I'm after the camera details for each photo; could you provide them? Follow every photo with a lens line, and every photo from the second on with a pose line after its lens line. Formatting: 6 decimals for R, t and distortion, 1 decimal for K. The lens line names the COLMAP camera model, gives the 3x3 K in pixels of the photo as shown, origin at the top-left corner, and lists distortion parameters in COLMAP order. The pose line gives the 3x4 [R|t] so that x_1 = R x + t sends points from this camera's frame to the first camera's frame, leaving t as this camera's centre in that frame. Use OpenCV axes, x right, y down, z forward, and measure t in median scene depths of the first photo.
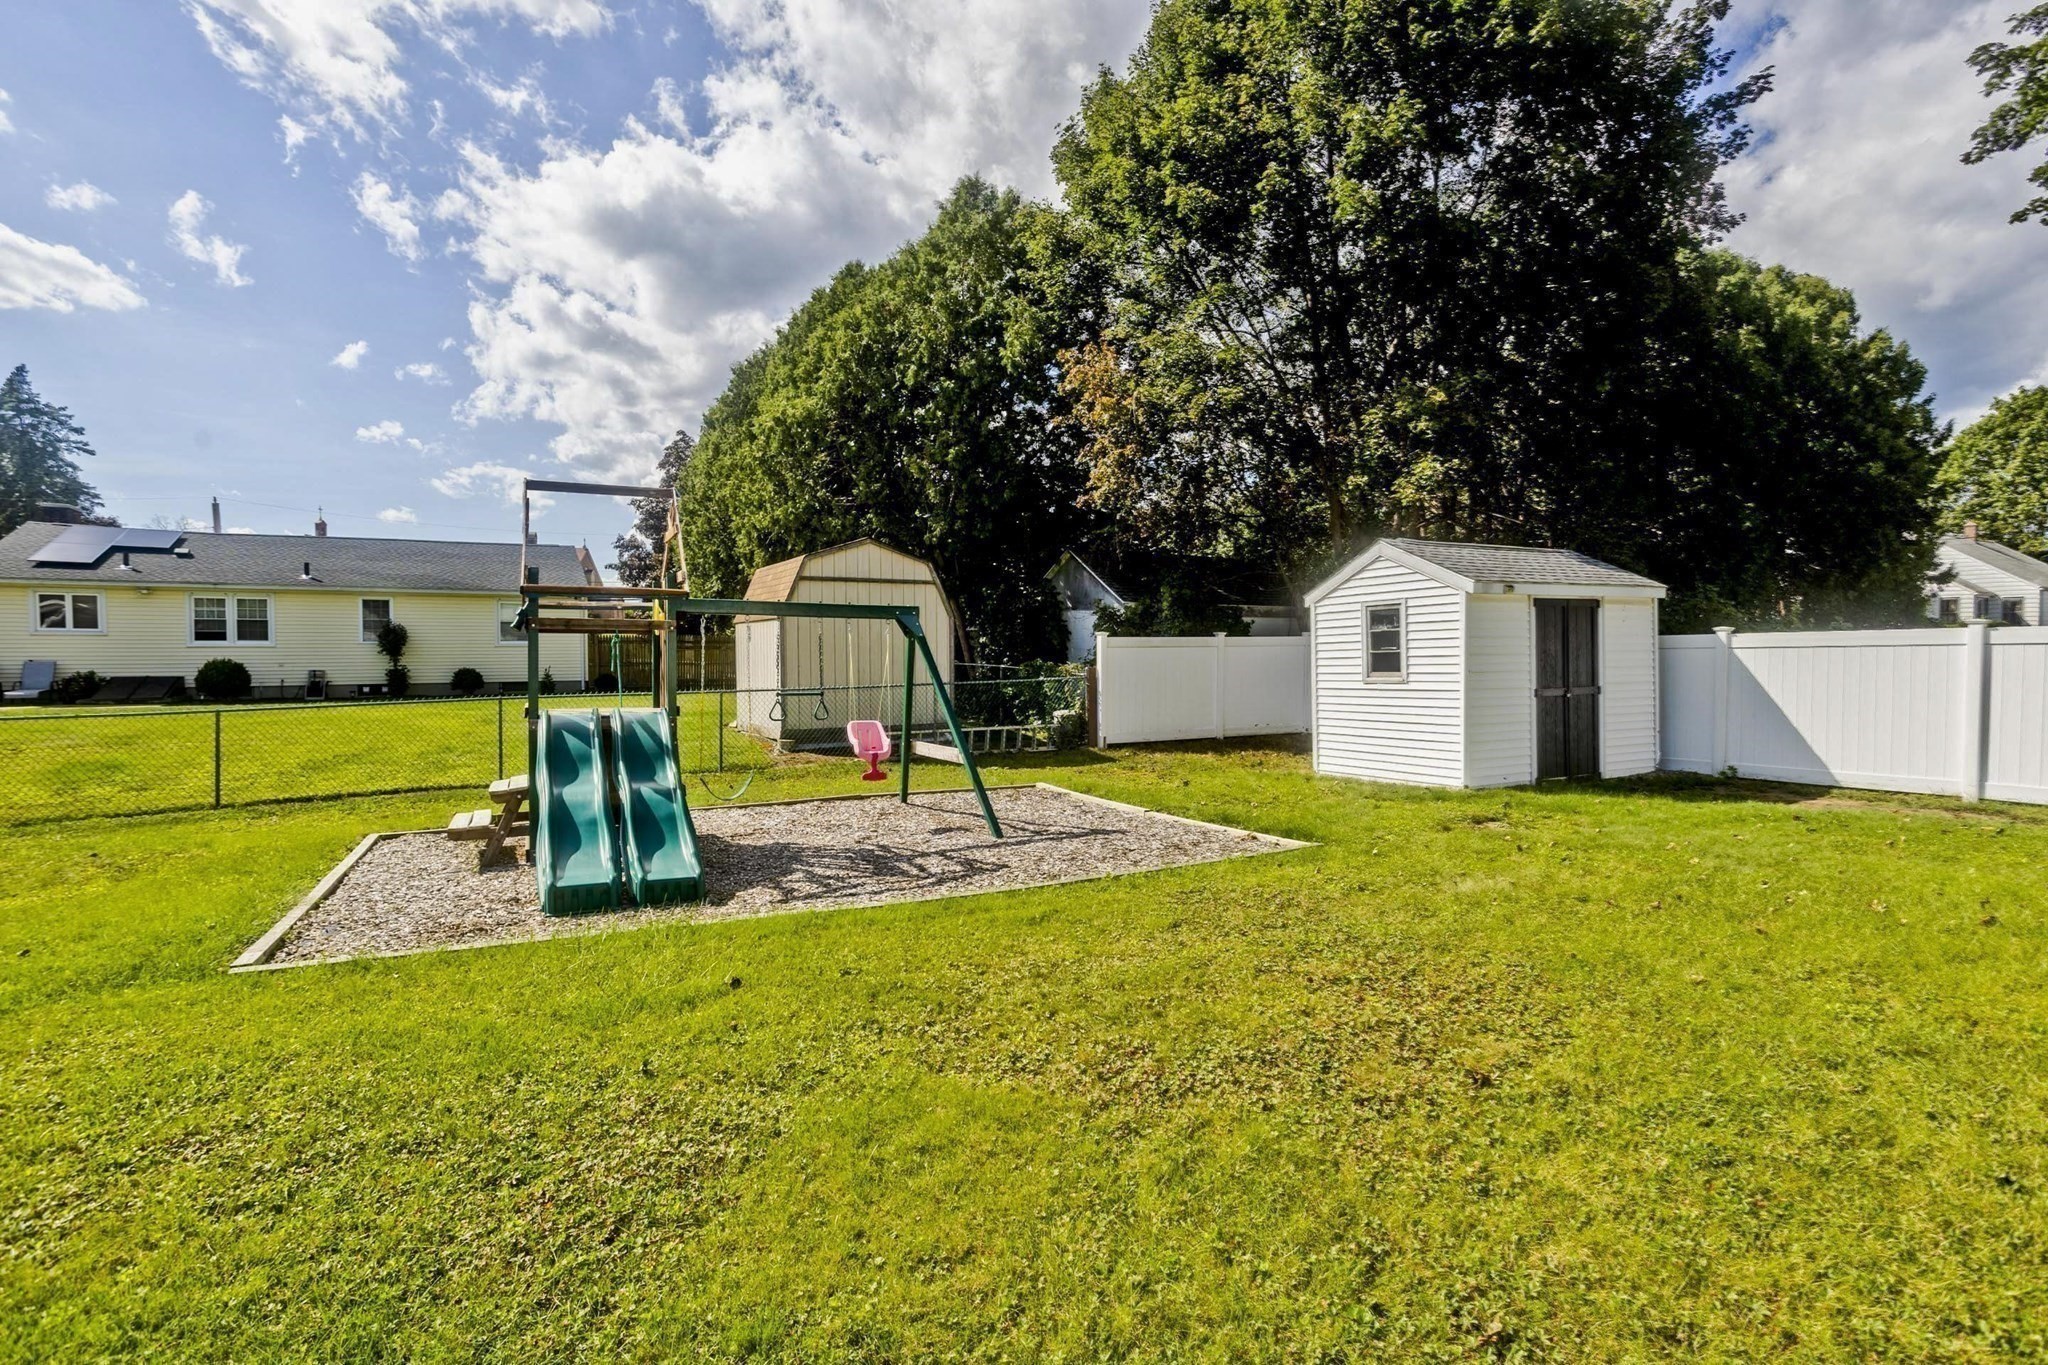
lens RADIAL K [[996.1, 0, 1015.6], [0, 996.1, 721.9], [0, 0, 1]] dist [-0.033608, 0.018275]
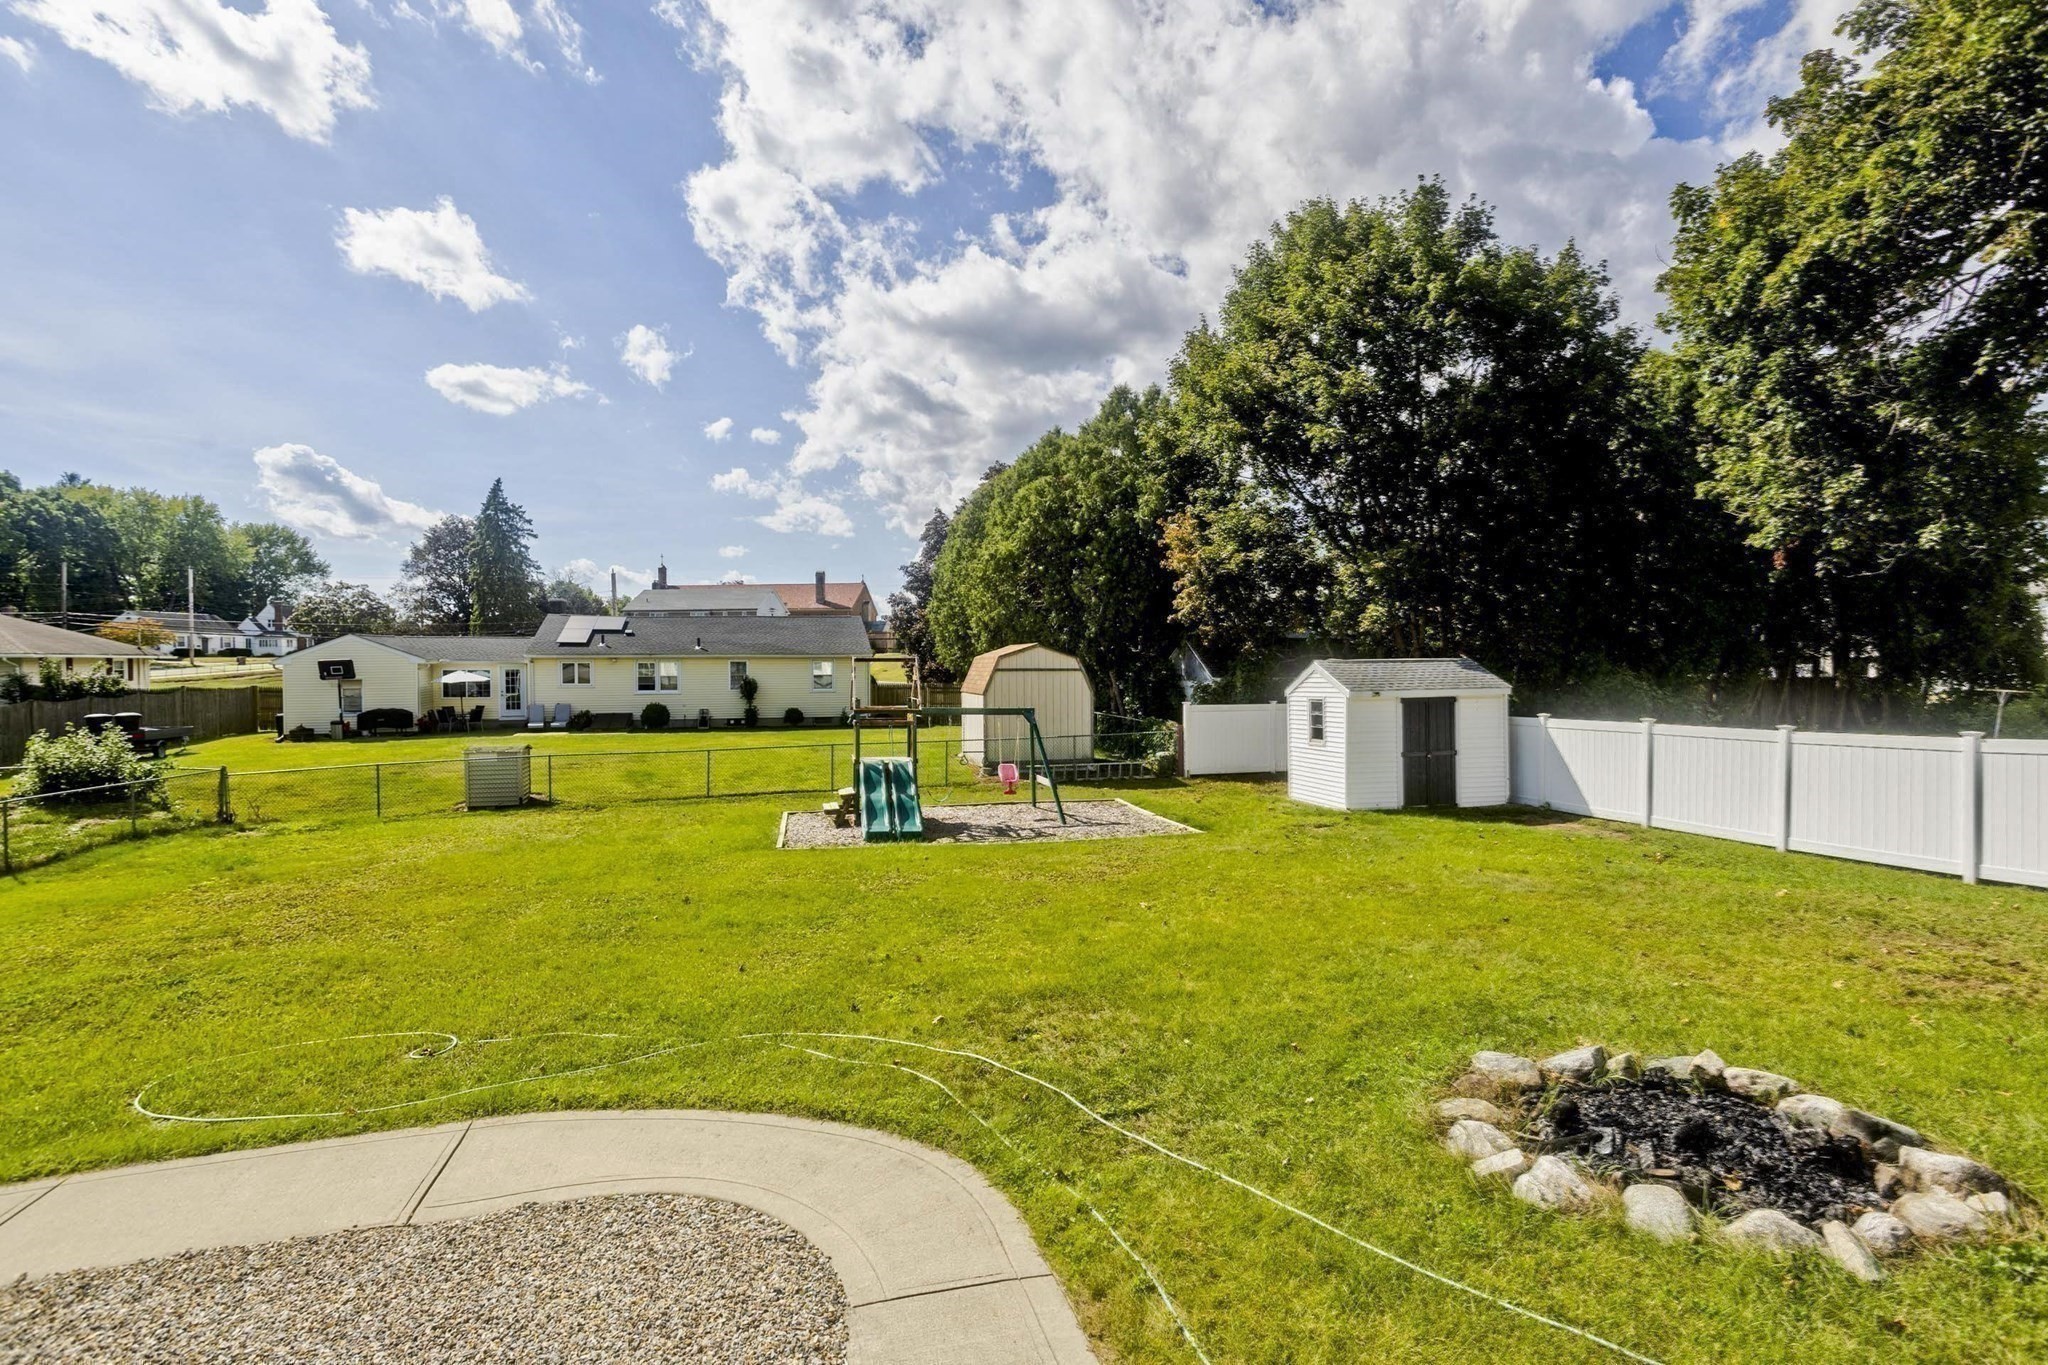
lens RADIAL K [[988.1, 0, 1027.8], [0, 988.1, 659.7], [0, 0, 1]] dist [-0.043739, 0.024486]
pose [[0.971420, -0.000055, -0.237366, 0.228972], [-0.017878, 0.997143, -0.073396, -0.042213], [0.236692, 0.075542, 0.968644, -0.595391]]
